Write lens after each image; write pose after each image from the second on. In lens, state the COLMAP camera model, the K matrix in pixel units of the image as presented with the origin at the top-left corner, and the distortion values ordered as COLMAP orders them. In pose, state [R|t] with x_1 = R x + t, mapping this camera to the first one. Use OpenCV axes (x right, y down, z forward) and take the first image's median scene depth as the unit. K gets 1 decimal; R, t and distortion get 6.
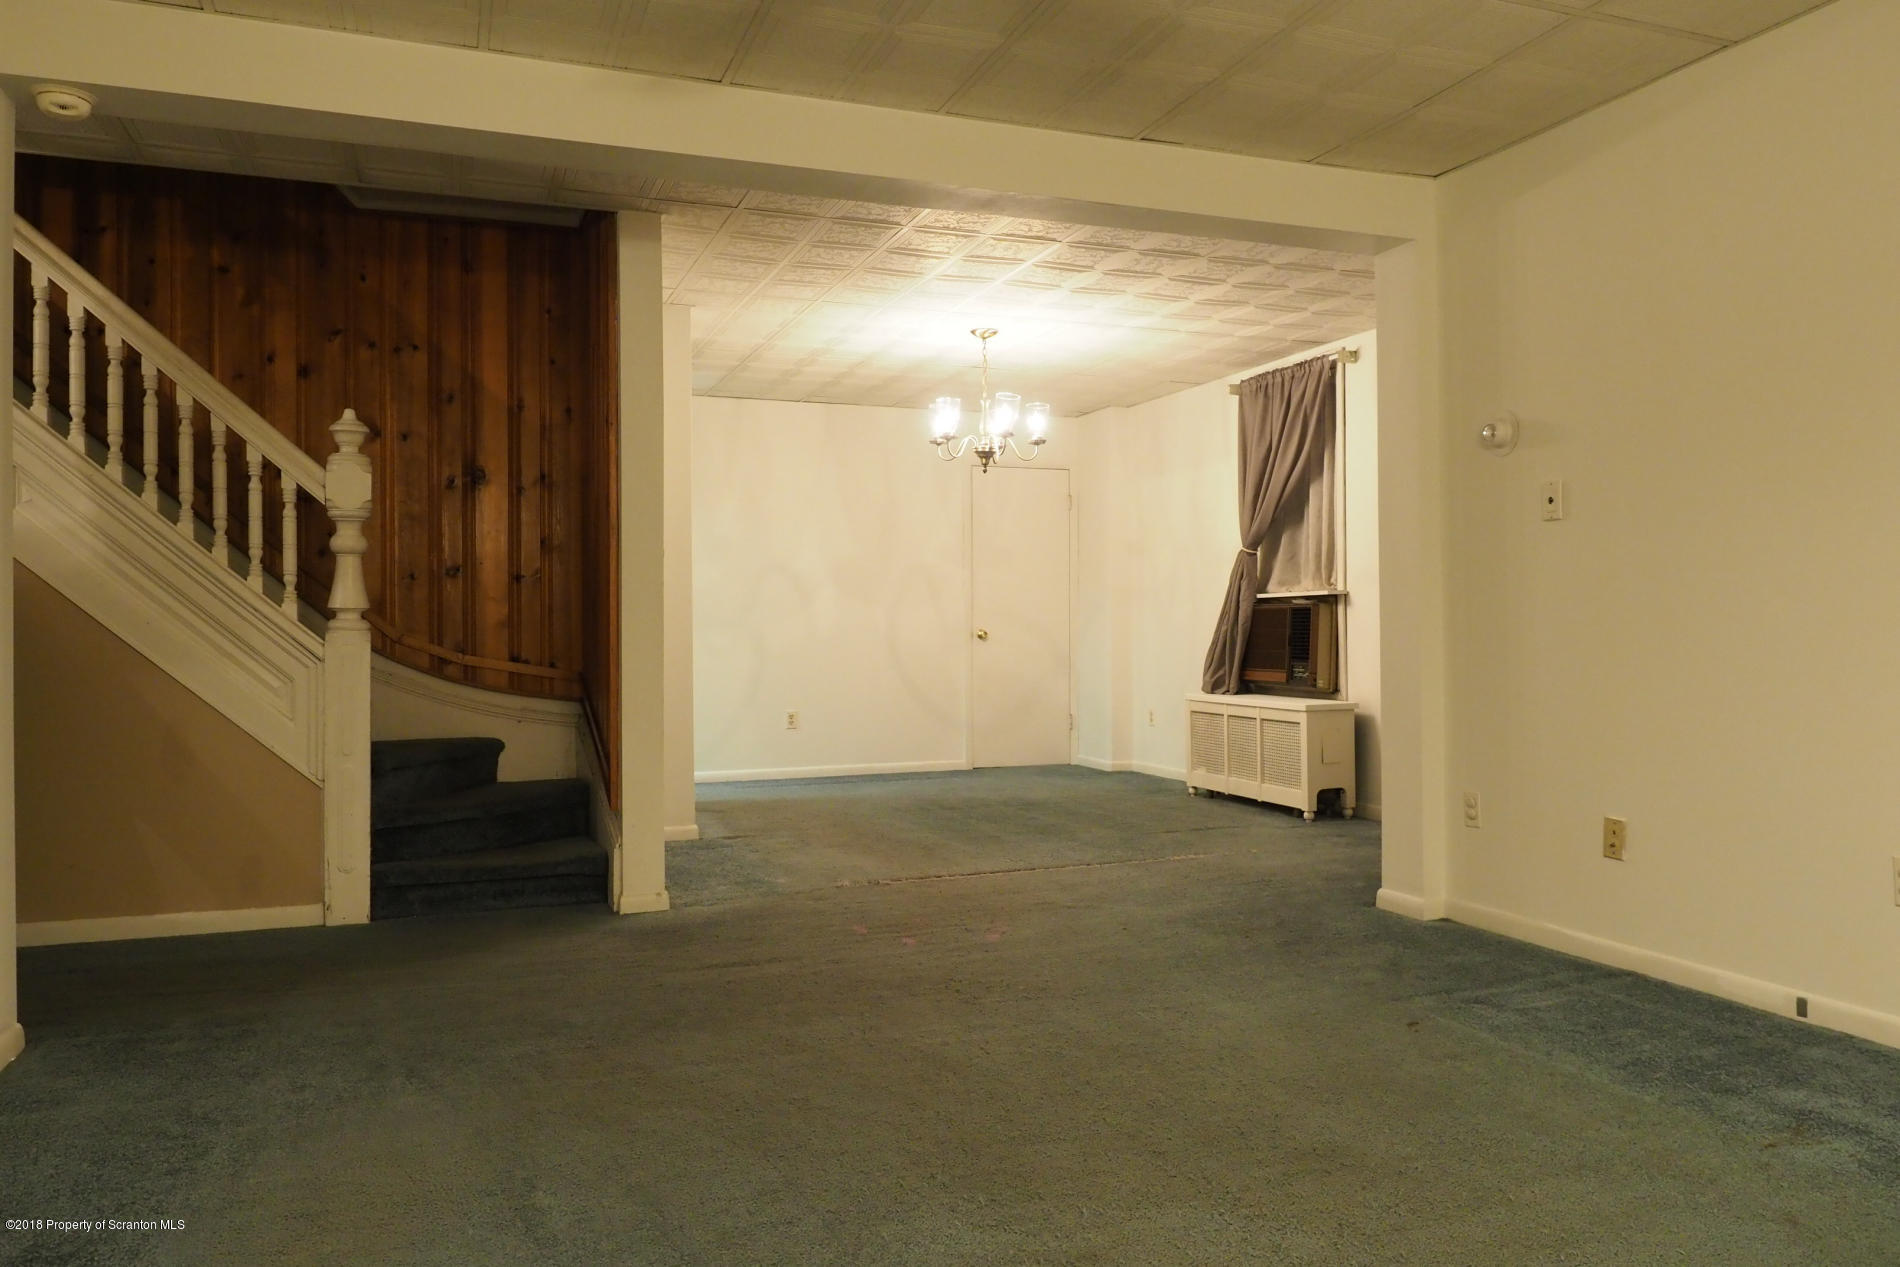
lens RADIAL K [[1380.0, 0, 956.4], [0, 1380.0, 626.2], [0, 0, 1]] dist [-0.012797, 0.000343]
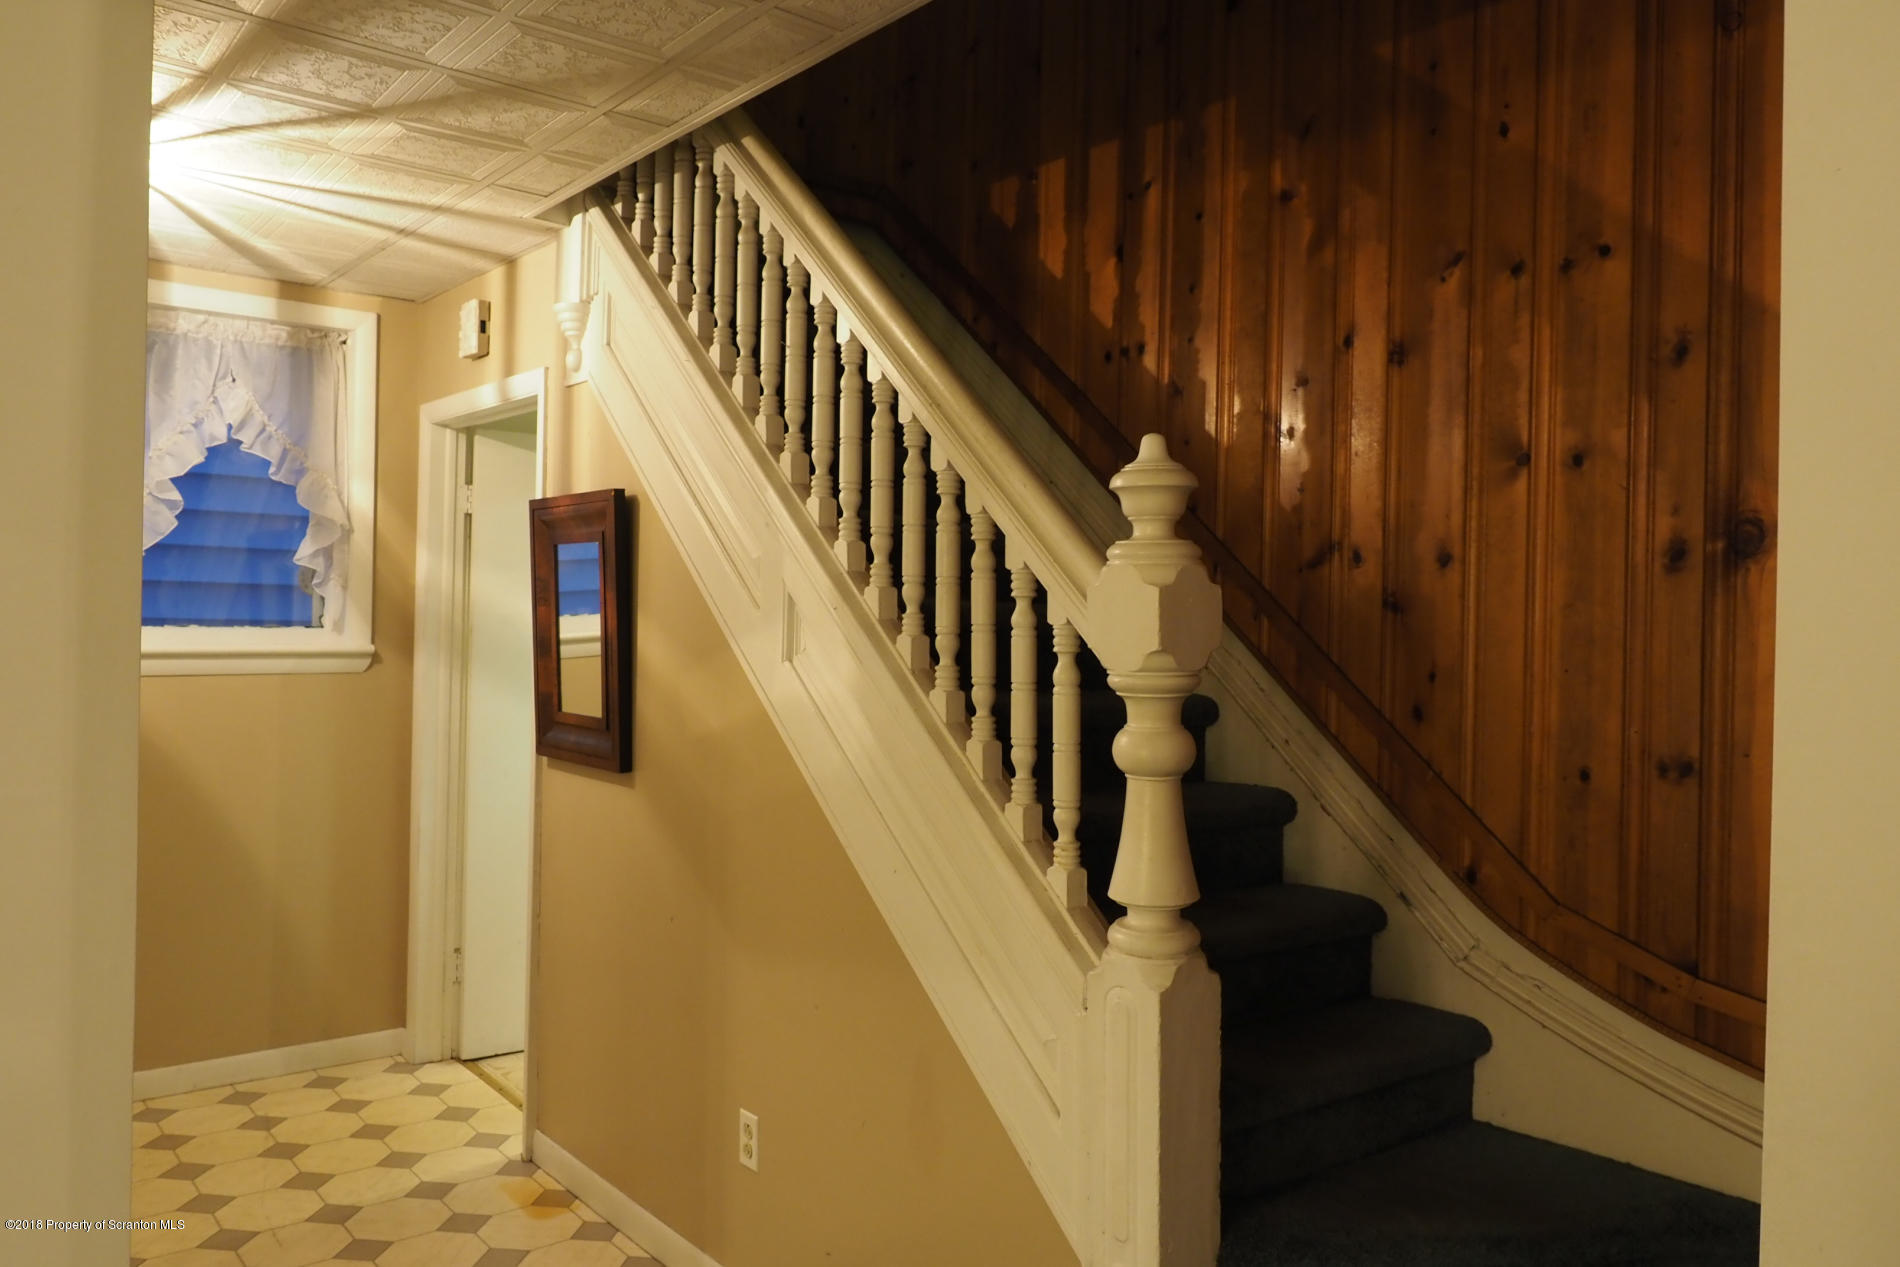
lens RADIAL K [[1380.0, 0, 956.4], [0, 1380.0, 626.2], [0, 0, 1]] dist [-0.012797, 0.000343]
pose [[0.338298, 0.005005, -0.941026, -0.051791], [-0.012312, 0.999924, 0.000892, -0.082851], [0.940959, 0.011284, 0.338334, 0.675106]]
